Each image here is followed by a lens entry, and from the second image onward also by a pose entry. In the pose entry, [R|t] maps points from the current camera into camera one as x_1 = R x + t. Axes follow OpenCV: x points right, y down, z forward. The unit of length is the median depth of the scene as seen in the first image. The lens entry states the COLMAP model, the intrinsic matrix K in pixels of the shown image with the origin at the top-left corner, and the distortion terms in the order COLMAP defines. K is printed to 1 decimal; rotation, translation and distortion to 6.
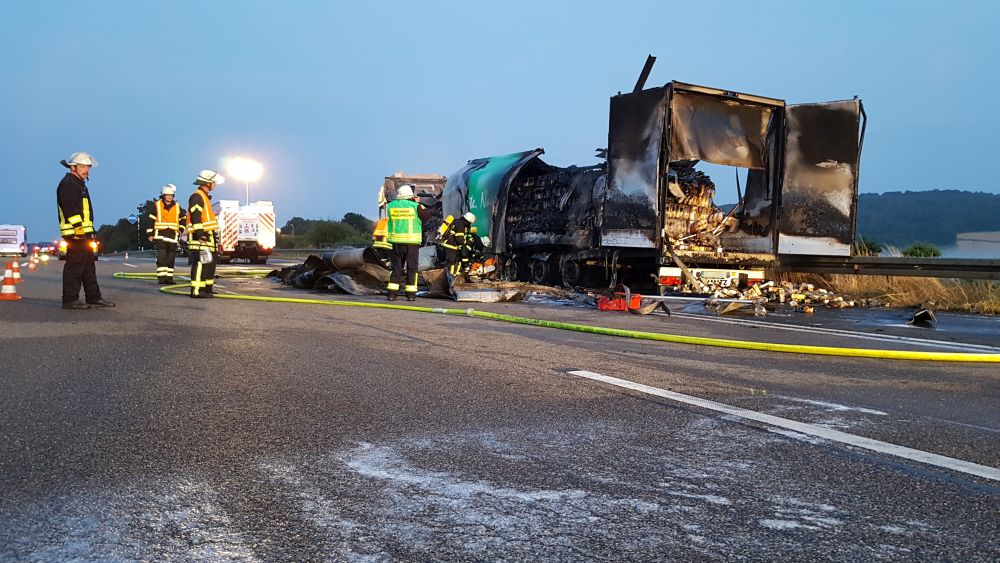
lens RADIAL K [[793.2, 0, 500.0], [0, 793.2, 281.5], [0, 0, 1]] dist [0.009586, -0.000314]
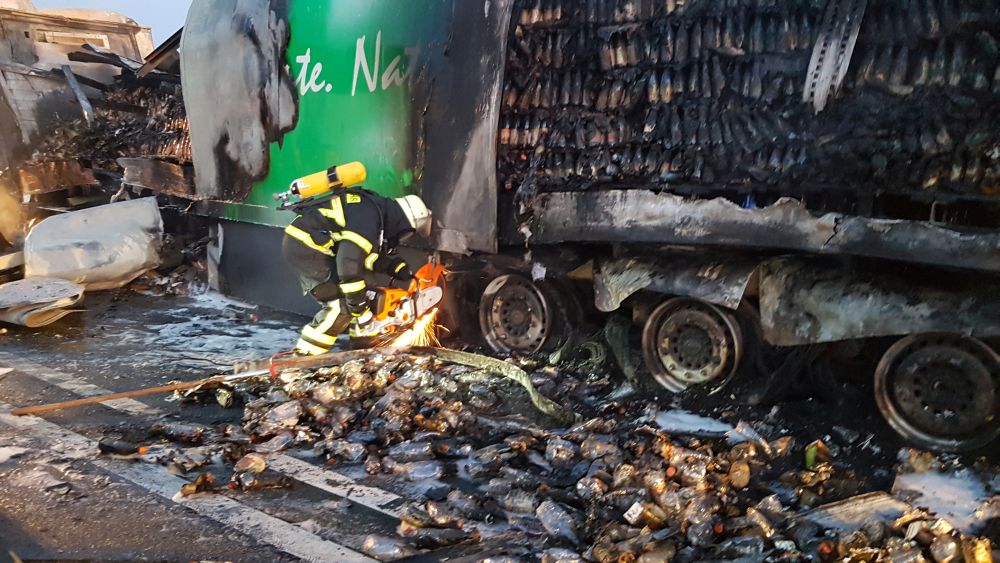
lens RADIAL K [[793.2, 0, 500.0], [0, 793.2, 281.5], [0, 0, 1]] dist [0.009586, -0.000314]
pose [[0.910388, -0.053393, 0.410295, -0.106551], [0.002570, 0.992349, 0.123435, -0.061397], [-0.413747, -0.111320, 0.903561, 0.734923]]
